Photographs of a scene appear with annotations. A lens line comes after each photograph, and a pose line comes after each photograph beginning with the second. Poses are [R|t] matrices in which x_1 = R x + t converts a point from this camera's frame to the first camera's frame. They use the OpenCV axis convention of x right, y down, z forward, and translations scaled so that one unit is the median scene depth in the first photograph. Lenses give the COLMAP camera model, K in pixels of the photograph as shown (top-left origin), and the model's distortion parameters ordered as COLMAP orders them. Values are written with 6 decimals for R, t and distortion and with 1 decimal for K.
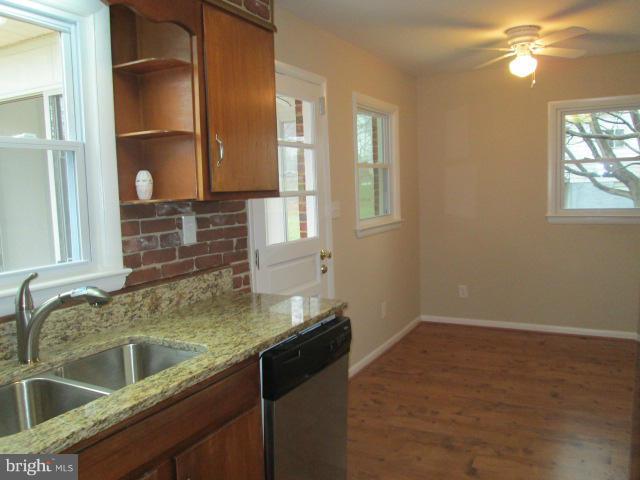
lens RADIAL K [[523.0, 0, 319.8], [0, 523.0, 238.5], [0, 0, 1]] dist [-0.027965, 0.004951]
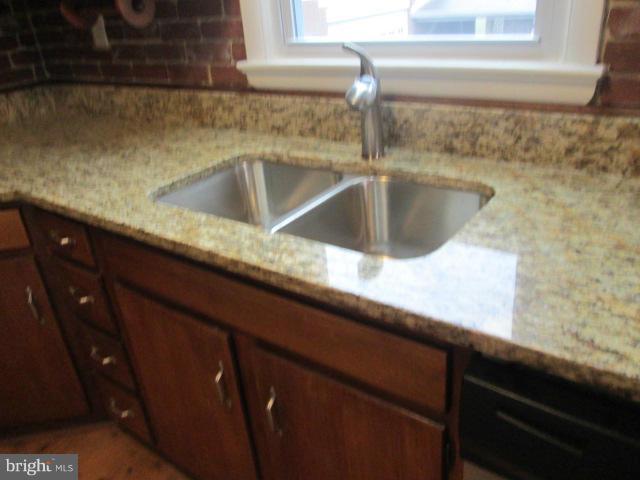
lens RADIAL K [[523.0, 0, 320.3], [0, 523.0, 239.4], [0, 0, 1]] dist [-0.027965, 0.004951]
pose [[-0.129135, 0.483568, -0.865729, 0.168656], [-0.008099, 0.872495, 0.488556, -0.037753], [0.991594, 0.070102, -0.108753, 0.750237]]
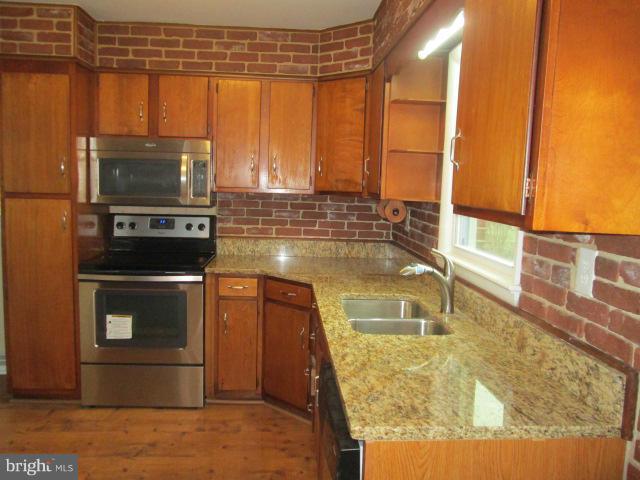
lens RADIAL K [[523.0, 0, 318.9], [0, 523.0, 240.1], [0, 0, 1]] dist [-0.027965, 0.004951]
pose [[-0.840402, 0.066763, -0.537836, 0.365820], [-0.056965, 0.976005, 0.210165, -0.177770], [0.538962, 0.207261, -0.816433, 1.443533]]
